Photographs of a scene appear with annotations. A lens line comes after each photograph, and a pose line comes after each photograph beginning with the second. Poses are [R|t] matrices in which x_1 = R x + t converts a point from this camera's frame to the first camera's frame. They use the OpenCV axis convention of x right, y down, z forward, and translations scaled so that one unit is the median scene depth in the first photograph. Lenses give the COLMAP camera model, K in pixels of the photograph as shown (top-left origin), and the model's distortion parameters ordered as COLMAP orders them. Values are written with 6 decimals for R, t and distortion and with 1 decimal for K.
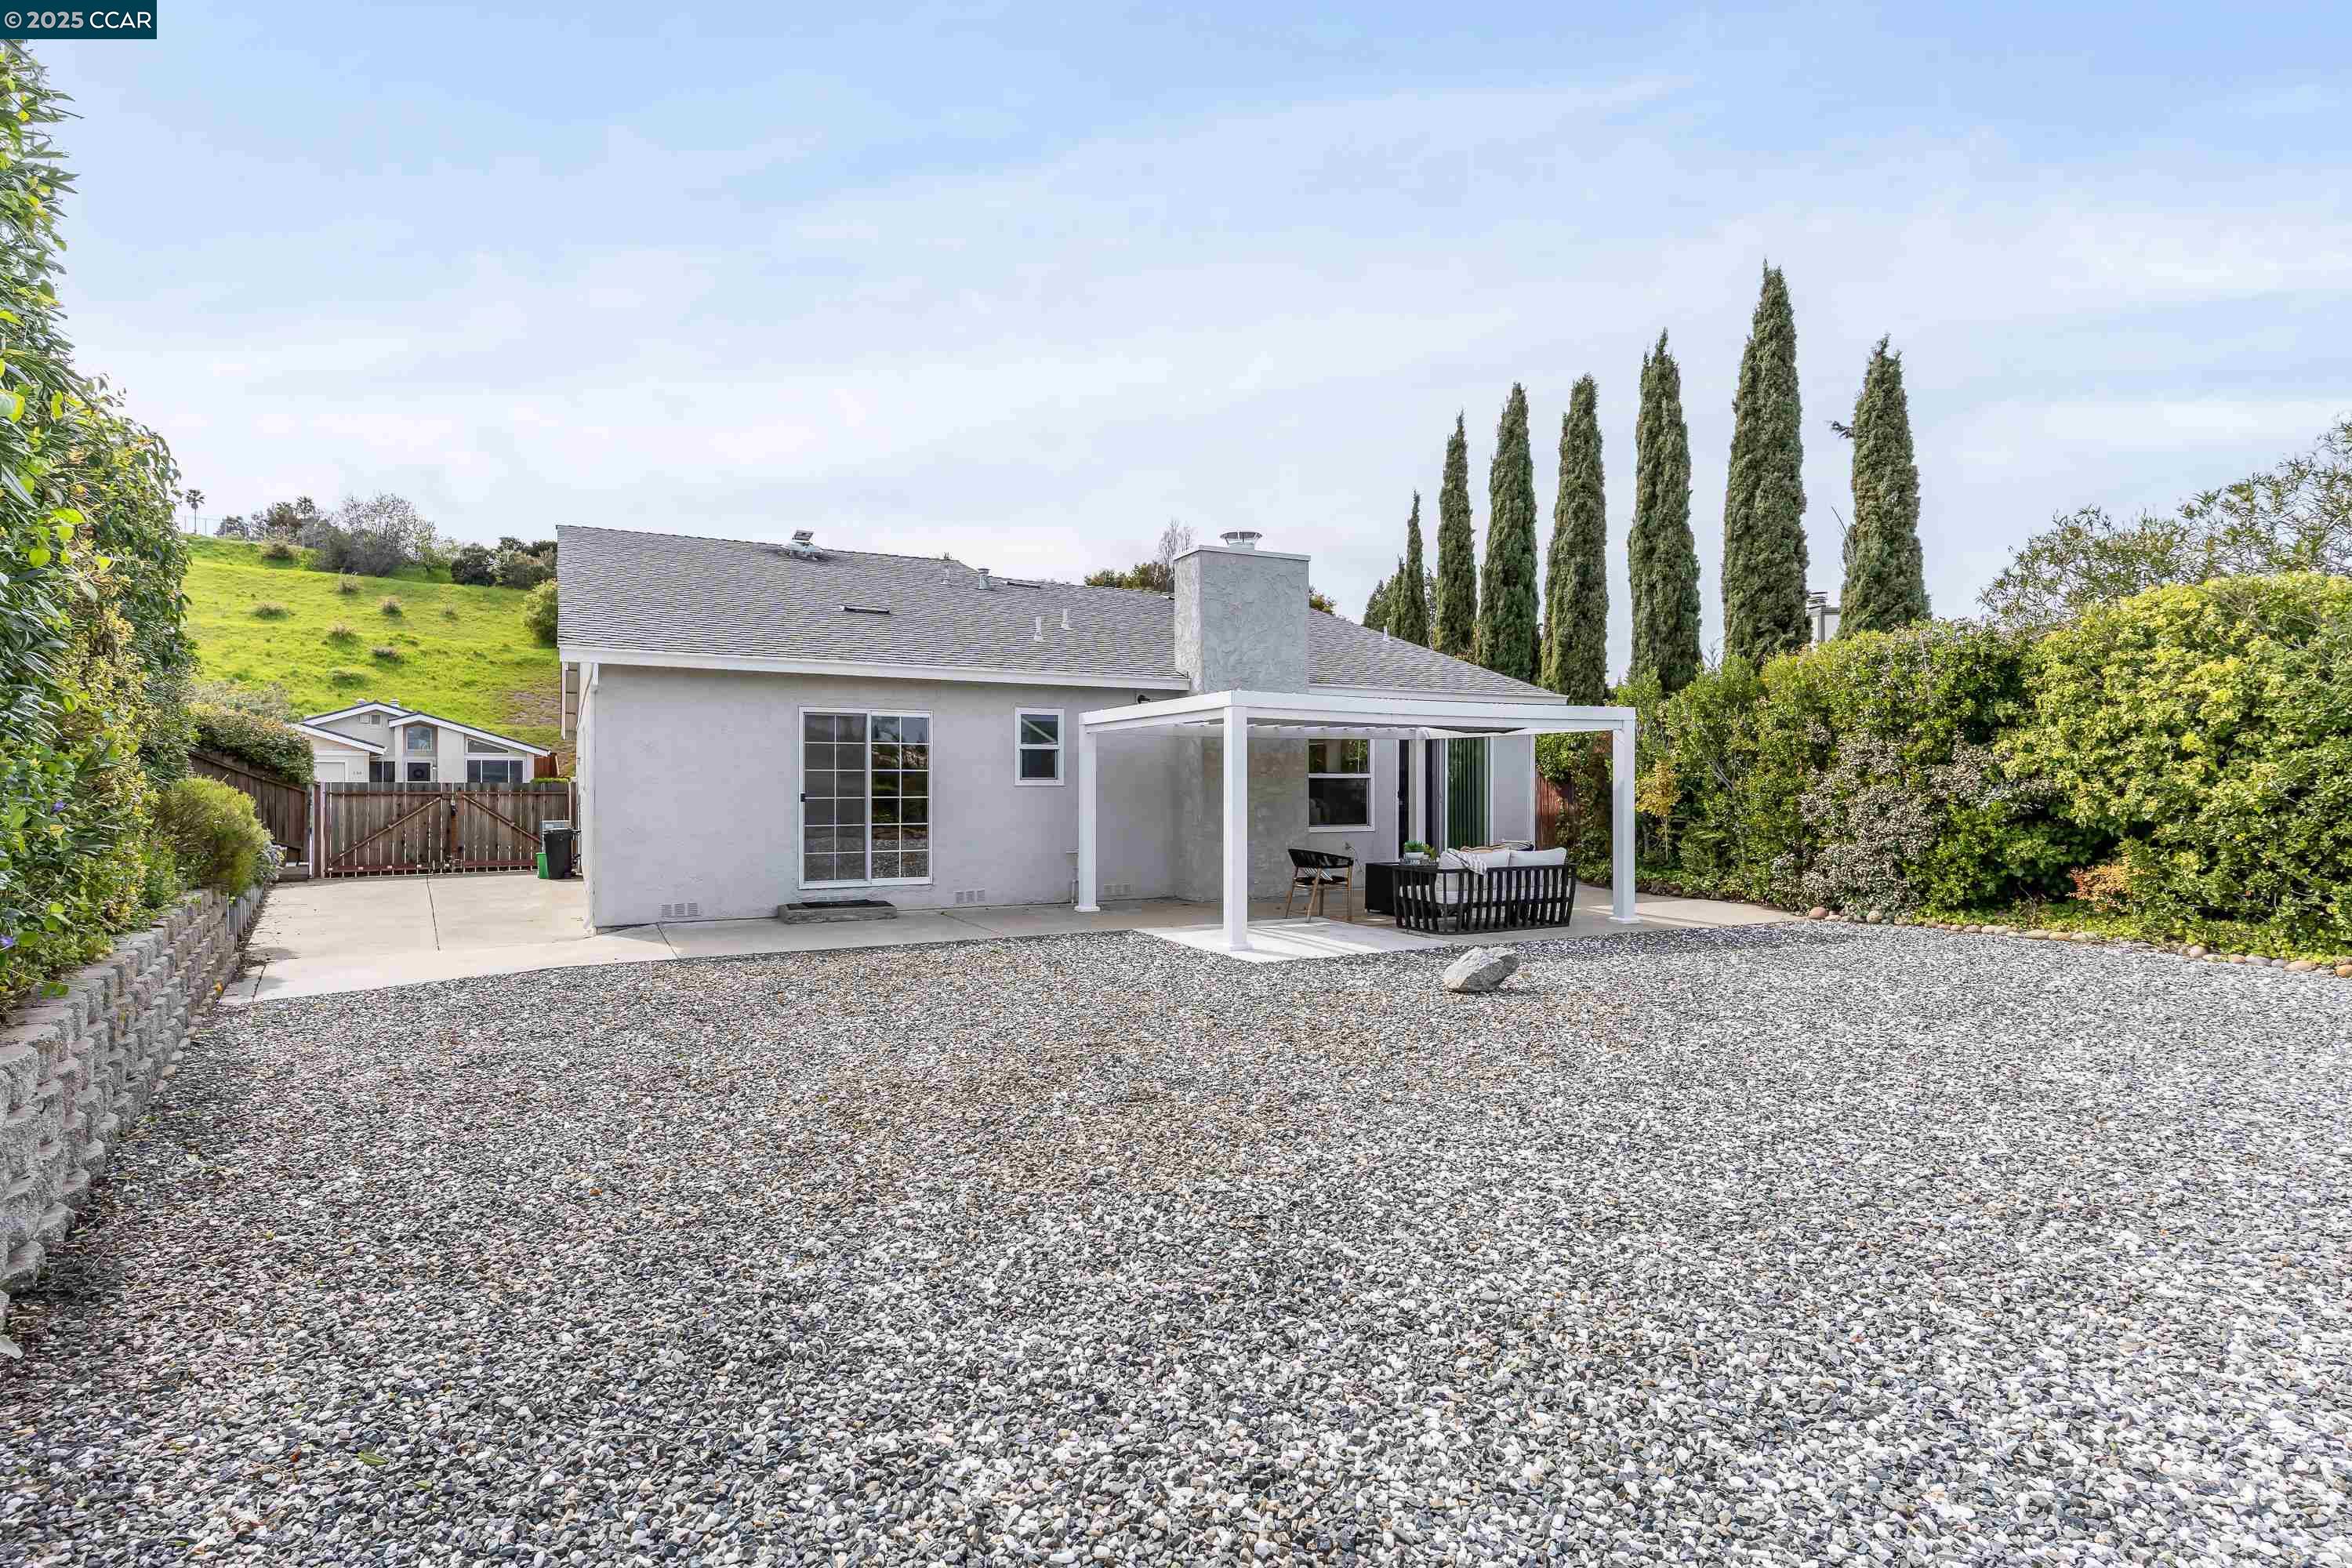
lens RADIAL K [[1248.5, 0, 1176.8], [0, 1248.5, 784.9], [0, 0, 1]] dist [-0.003222, -0.000176]
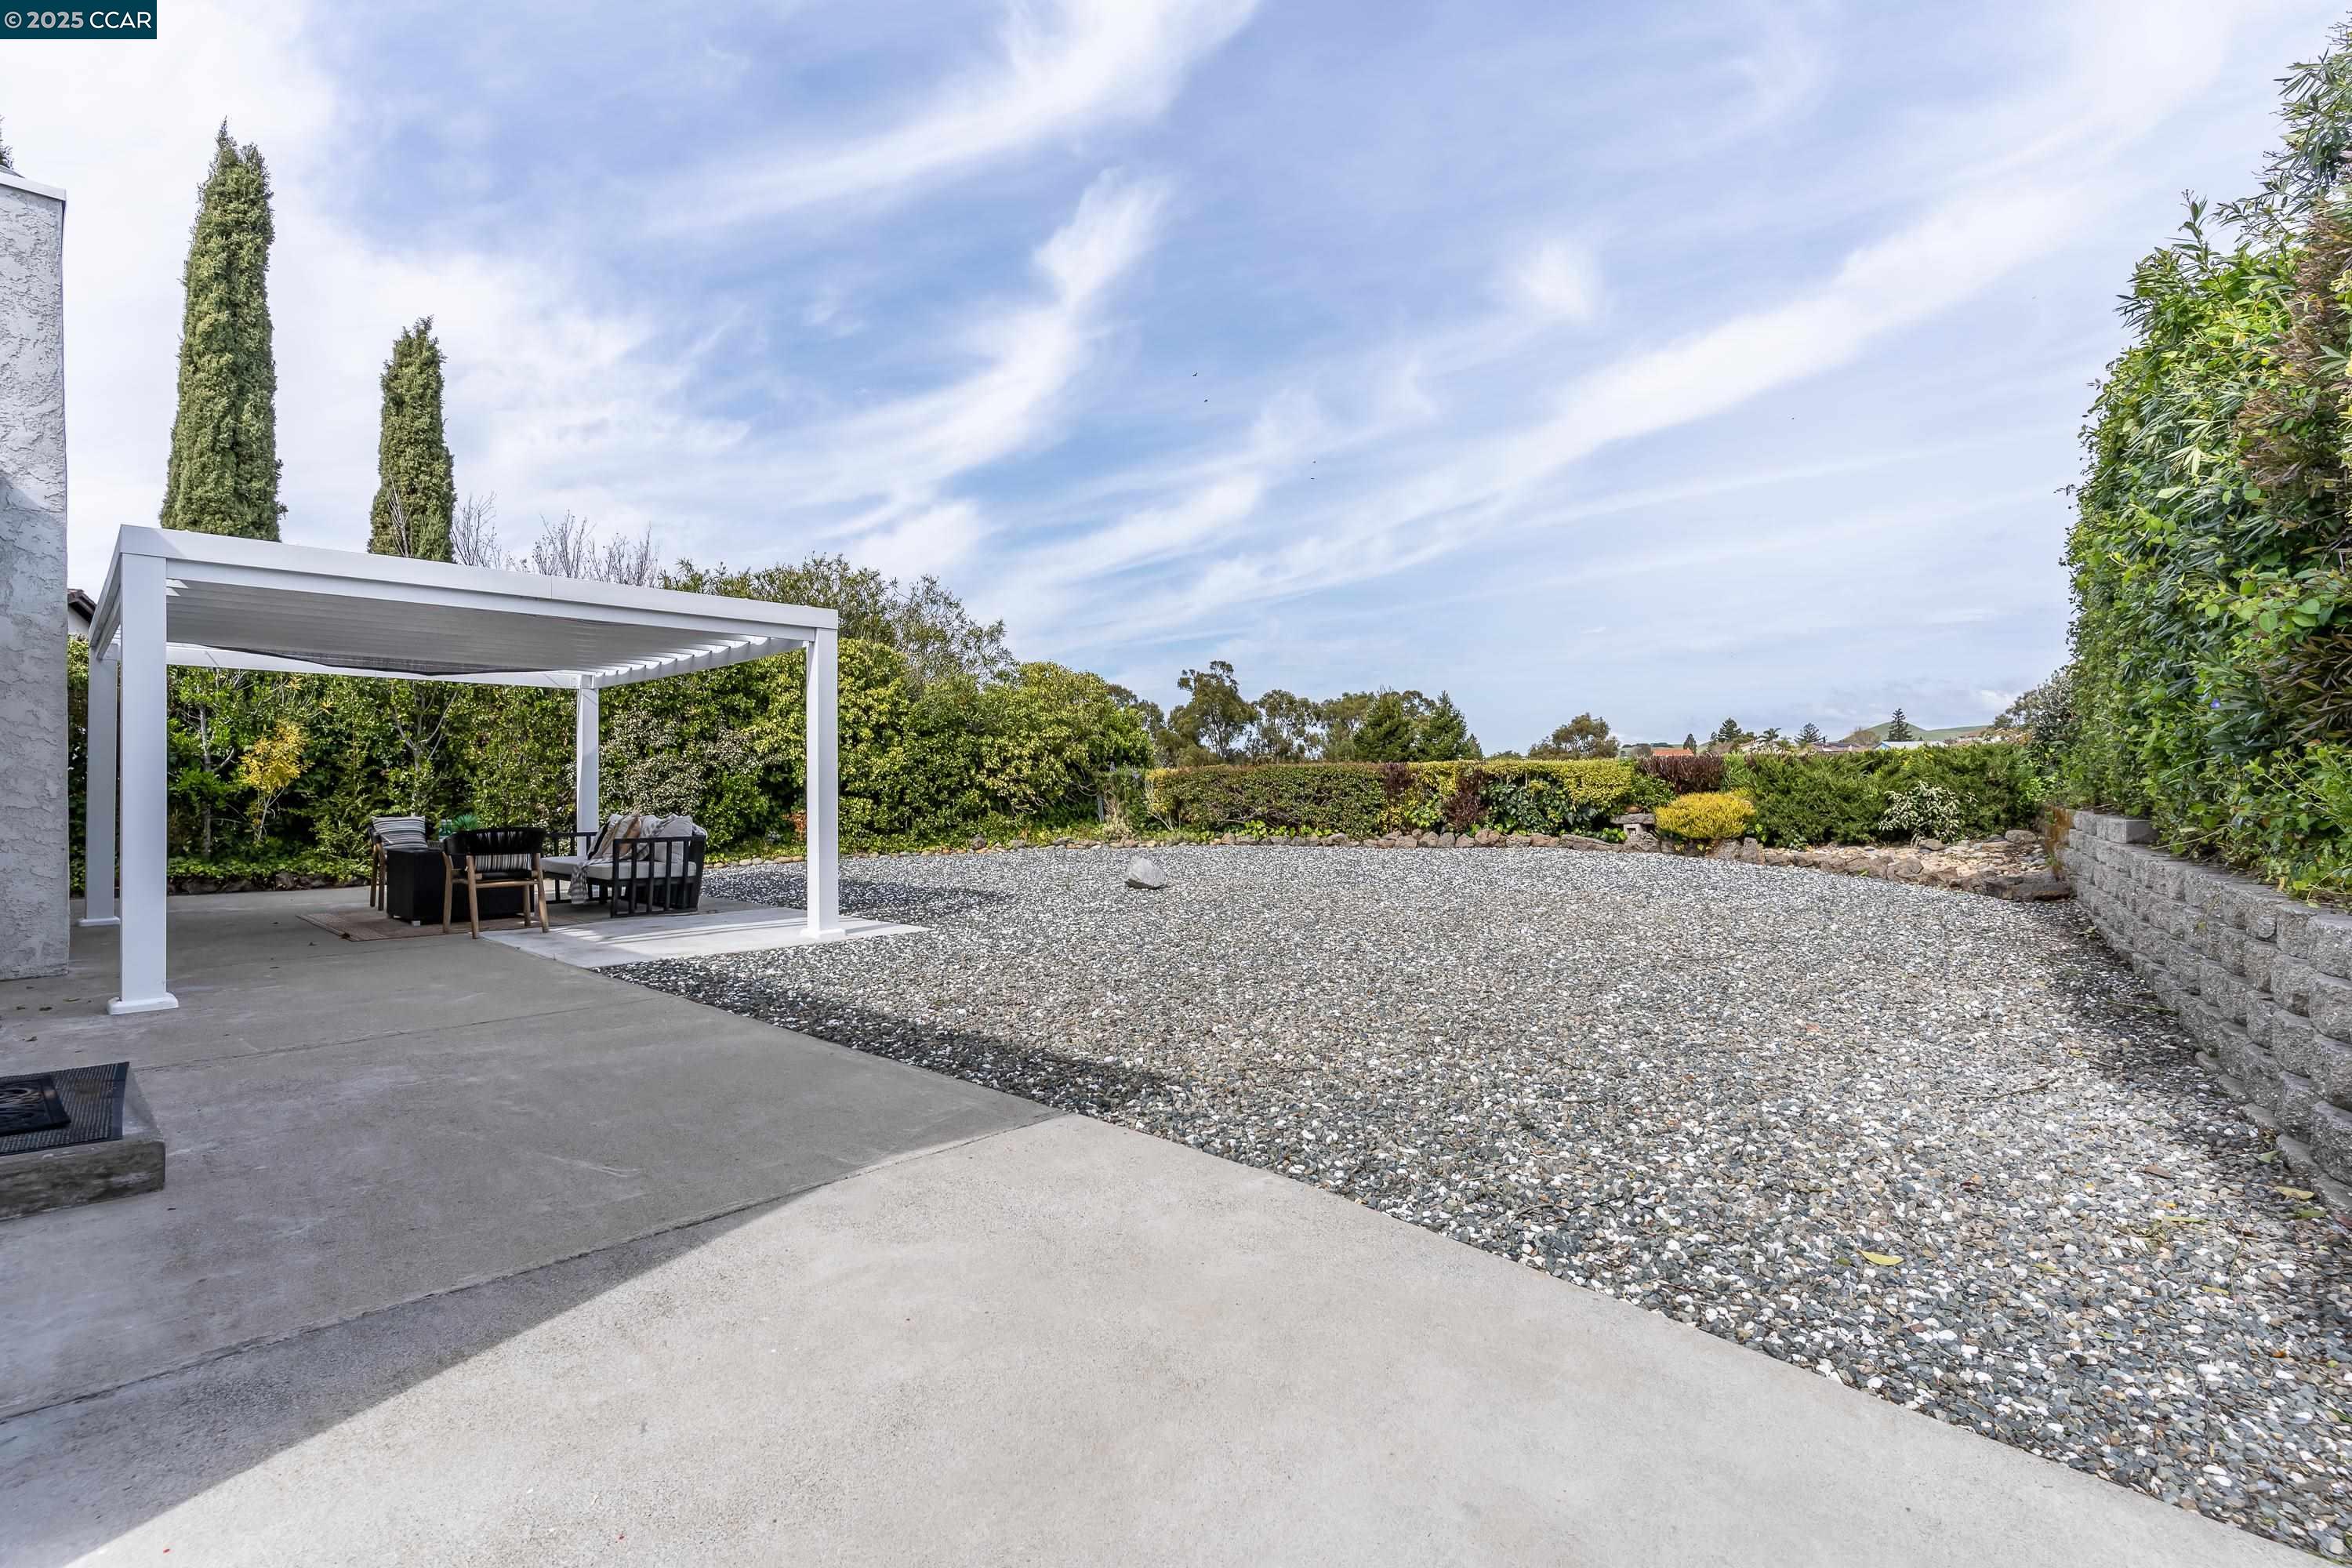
lens RADIAL K [[1139.5, 0, 1175.6], [0, 1139.5, 782.9], [0, 0, 1]] dist [0.000790, 0.000039]
pose [[-0.291601, -0.013126, 0.956450, -0.656361], [-0.012218, 0.999875, 0.009997, 0.009498], [-0.956462, -0.008771, -0.291725, 0.885063]]
